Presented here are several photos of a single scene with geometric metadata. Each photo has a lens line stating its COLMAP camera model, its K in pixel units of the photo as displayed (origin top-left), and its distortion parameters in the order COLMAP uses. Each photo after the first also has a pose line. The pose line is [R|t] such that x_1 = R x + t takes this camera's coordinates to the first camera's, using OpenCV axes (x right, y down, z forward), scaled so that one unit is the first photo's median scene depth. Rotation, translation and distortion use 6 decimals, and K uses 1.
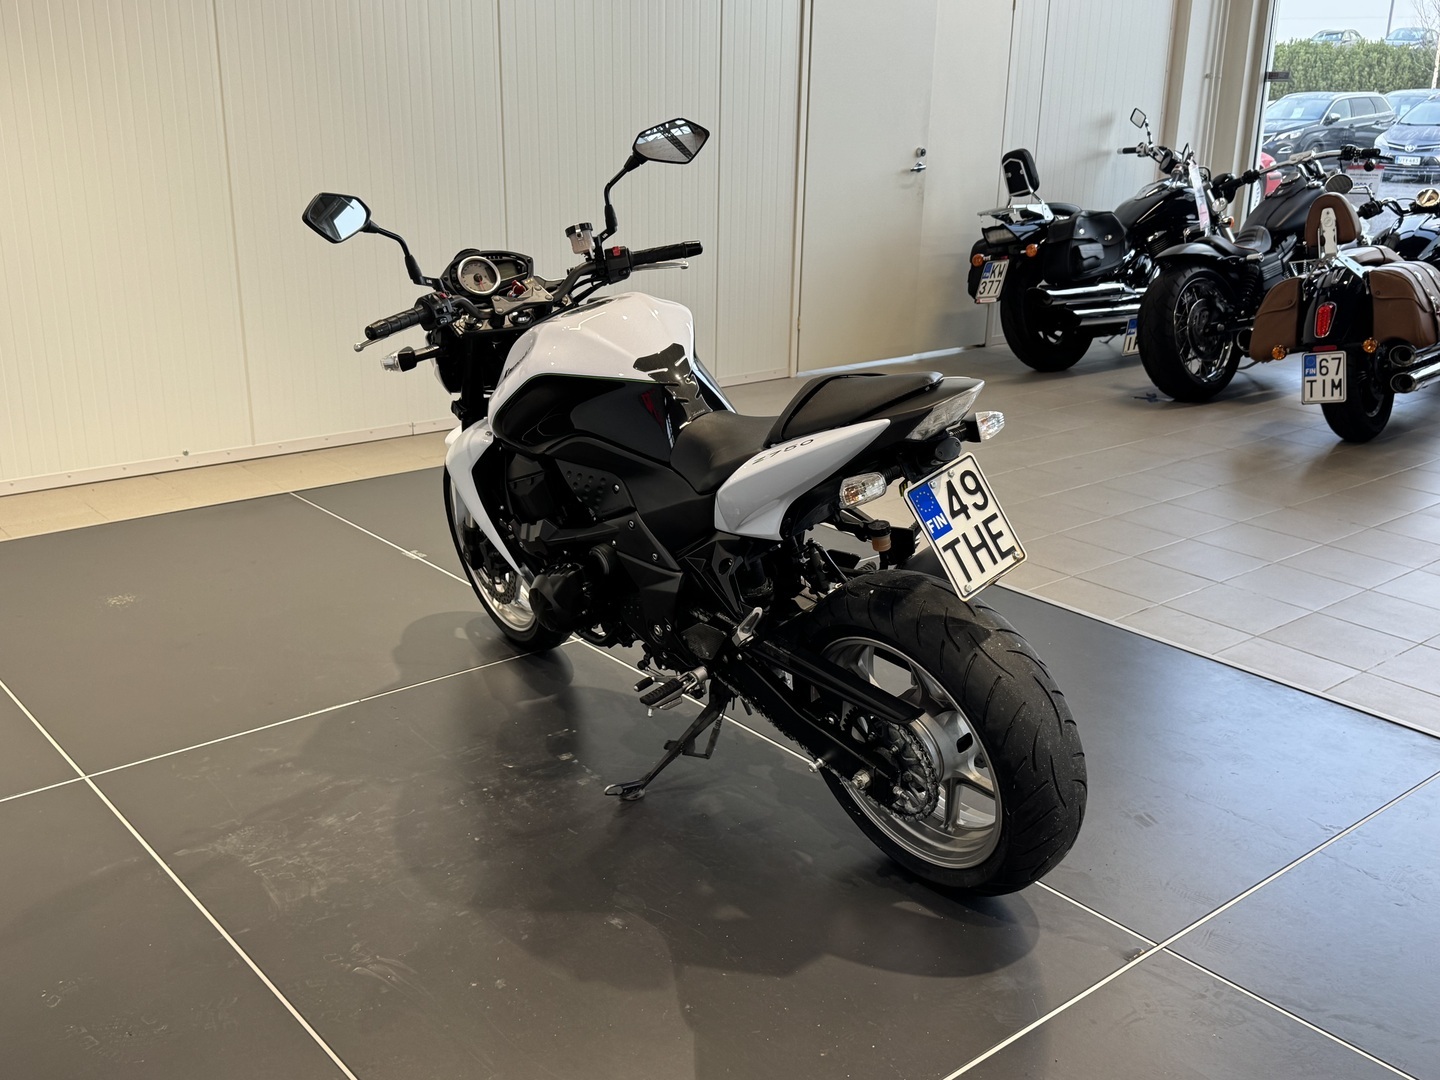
lens RADIAL K [[1430.6, 0, 720.0], [0, 1430.6, 540.0], [0, 0, 1]] dist [0.163433, -0.336214]
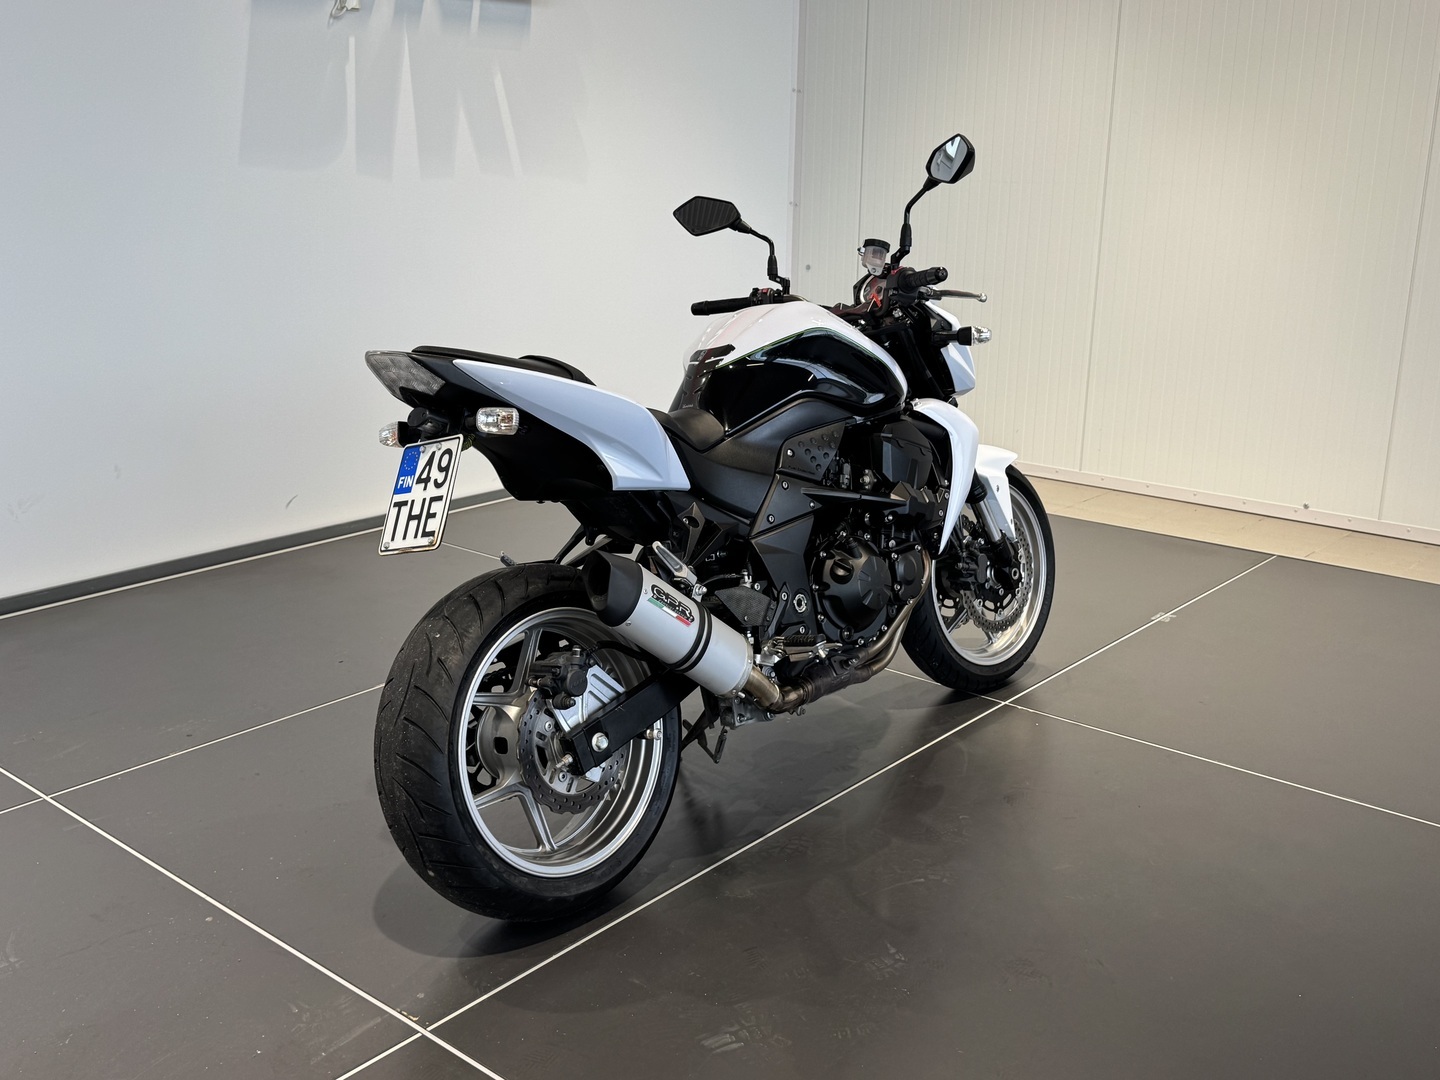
lens RADIAL K [[1430.6, 0, 720.0], [0, 1430.6, 540.0], [0, 0, 1]] dist [0.163433, -0.336214]
pose [[0.161464, 0.249036, -0.954940, 0.873743], [-0.308986, 0.931743, 0.190742, -0.177264], [0.937261, 0.264265, 0.227391, 0.703257]]
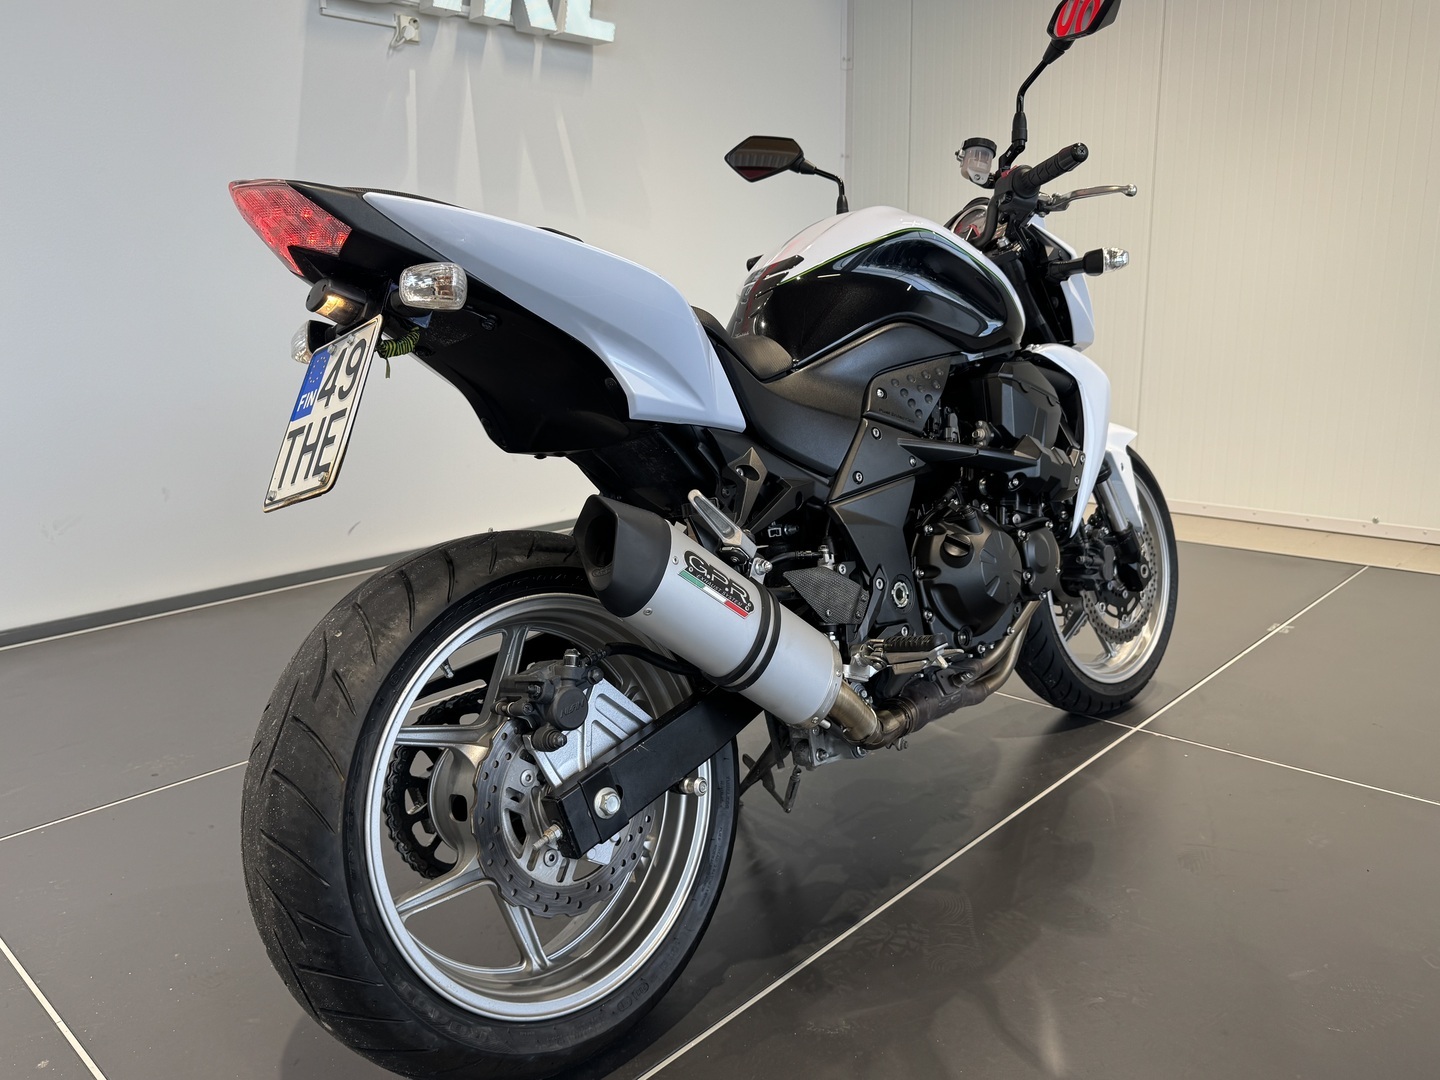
lens RADIAL K [[1080.0, 0, 727.8], [0, 1080.0, 533.5], [0, 0, 1]] dist [0.162481, -0.330040]
pose [[0.120799, 0.189626, -0.974397, 0.504023], [-0.286544, 0.946462, 0.148666, -0.062929], [0.950421, 0.261249, 0.168668, 0.798919]]
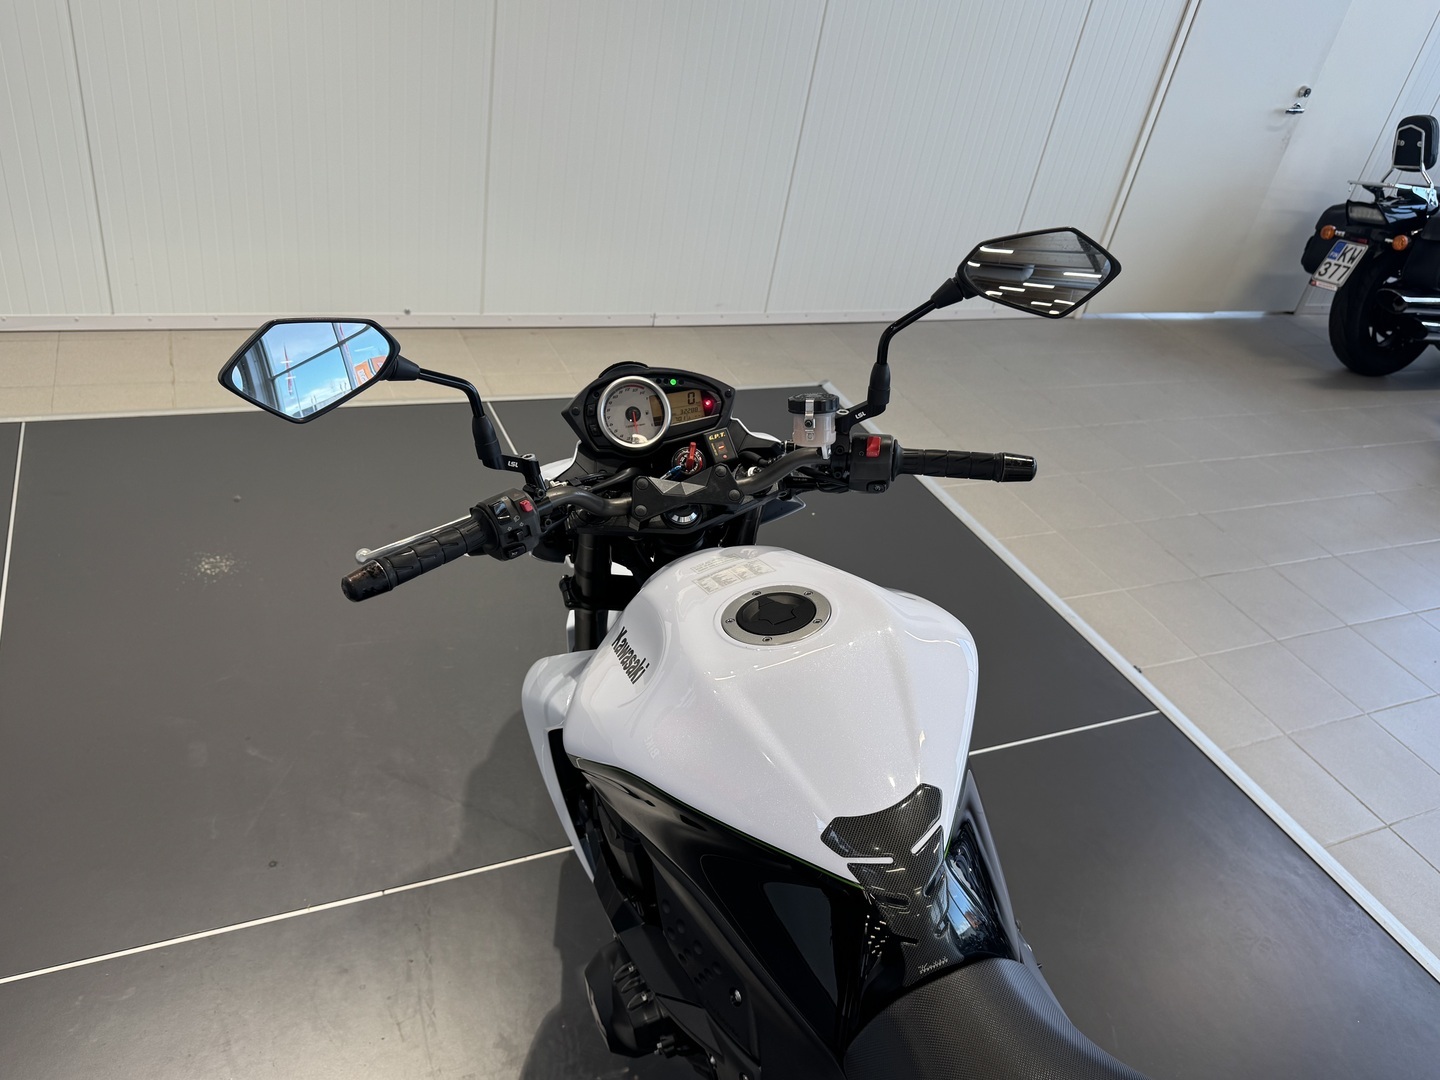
lens RADIAL K [[1088.2, 0, 725.6], [0, 1088.2, 532.3], [0, 0, 1]] dist [0.051202, -0.057590]
pose [[0.952318, 0.267924, -0.145971, -0.055907], [-0.225663, 0.940503, 0.254030, -0.258026], [0.205347, -0.208977, 0.956118, 0.582487]]
